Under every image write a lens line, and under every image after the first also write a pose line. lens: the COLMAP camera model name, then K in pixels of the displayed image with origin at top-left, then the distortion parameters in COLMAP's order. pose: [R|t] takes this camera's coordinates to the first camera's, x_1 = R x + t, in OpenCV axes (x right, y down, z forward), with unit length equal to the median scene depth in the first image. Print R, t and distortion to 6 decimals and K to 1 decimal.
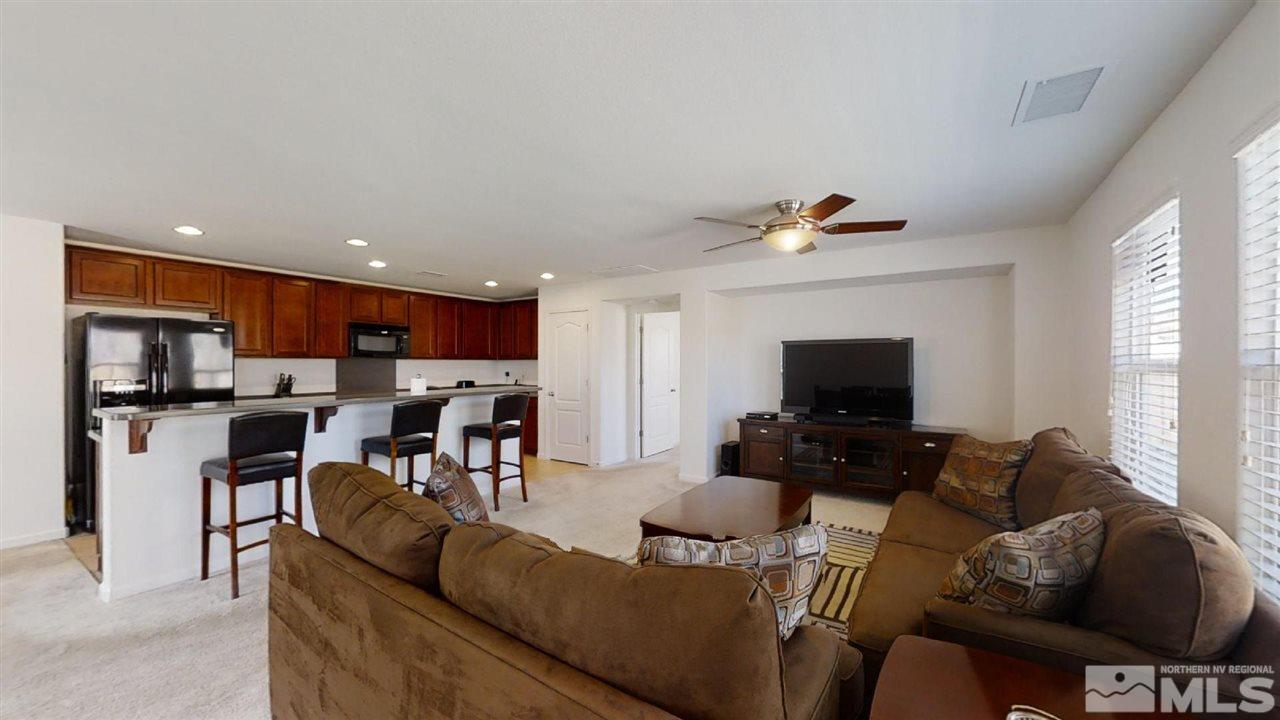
lens RADIAL K [[463.4, 0, 640.1], [0, 463.4, 360.8], [0, 0, 1]] dist [-0.002478, -0.000083]
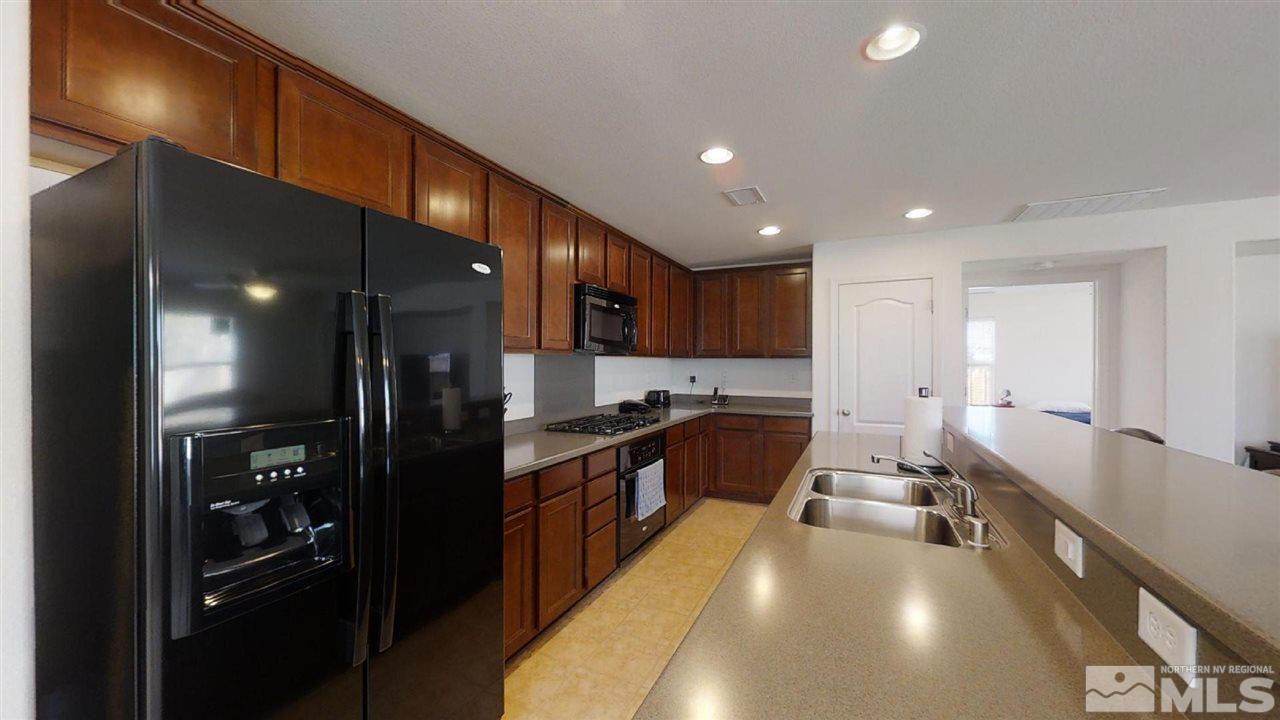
lens RADIAL K [[463.4, 0, 641.7], [0, 463.4, 360.6], [0, 0, 1]] dist [-0.002478, -0.000083]
pose [[0.995111, 0.009711, 0.098283, -0.518487], [-0.009336, 0.999947, -0.004275, 0.005596], [-0.098319, 0.003336, 0.995149, 0.408633]]
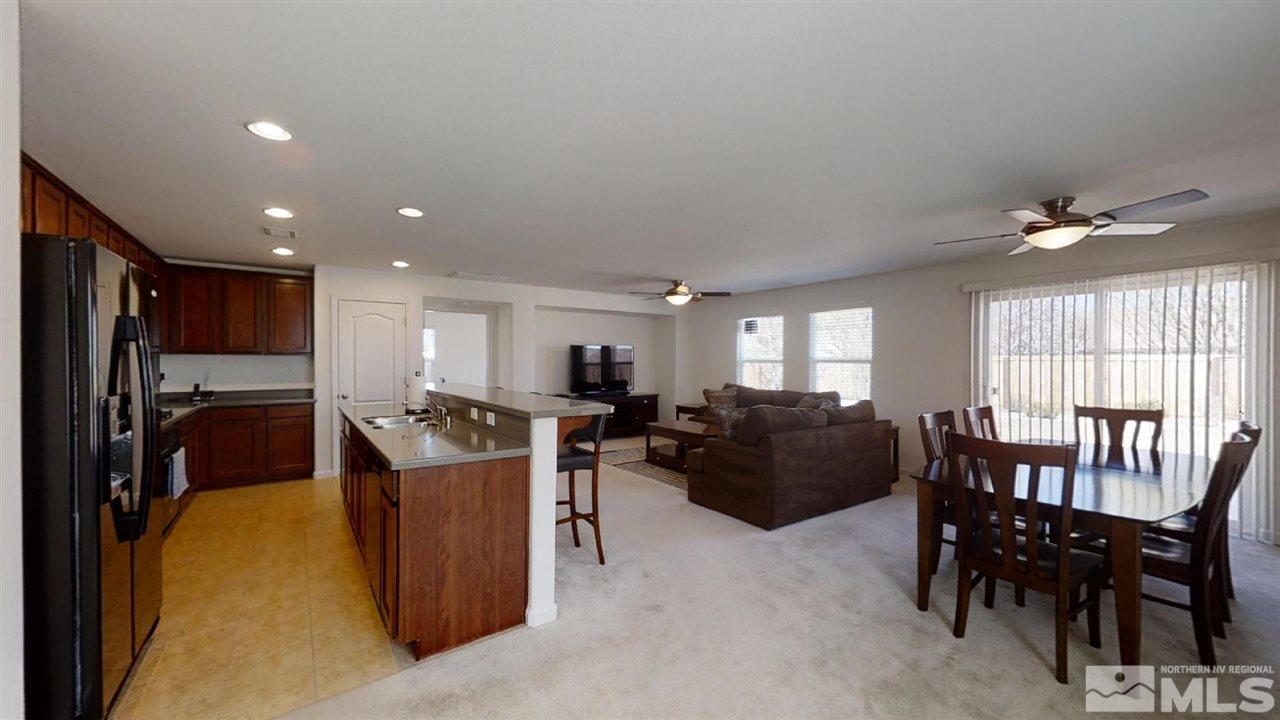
lens RADIAL K [[463.4, 0, 642.9], [0, 463.4, 364.8], [0, 0, 1]] dist [-0.002478, -0.000083]
pose [[0.371068, 0.001477, 0.928604, -0.761068], [-0.006143, 0.999981, 0.000865, 0.009451], [-0.928585, -0.006026, 0.371070, 0.191127]]
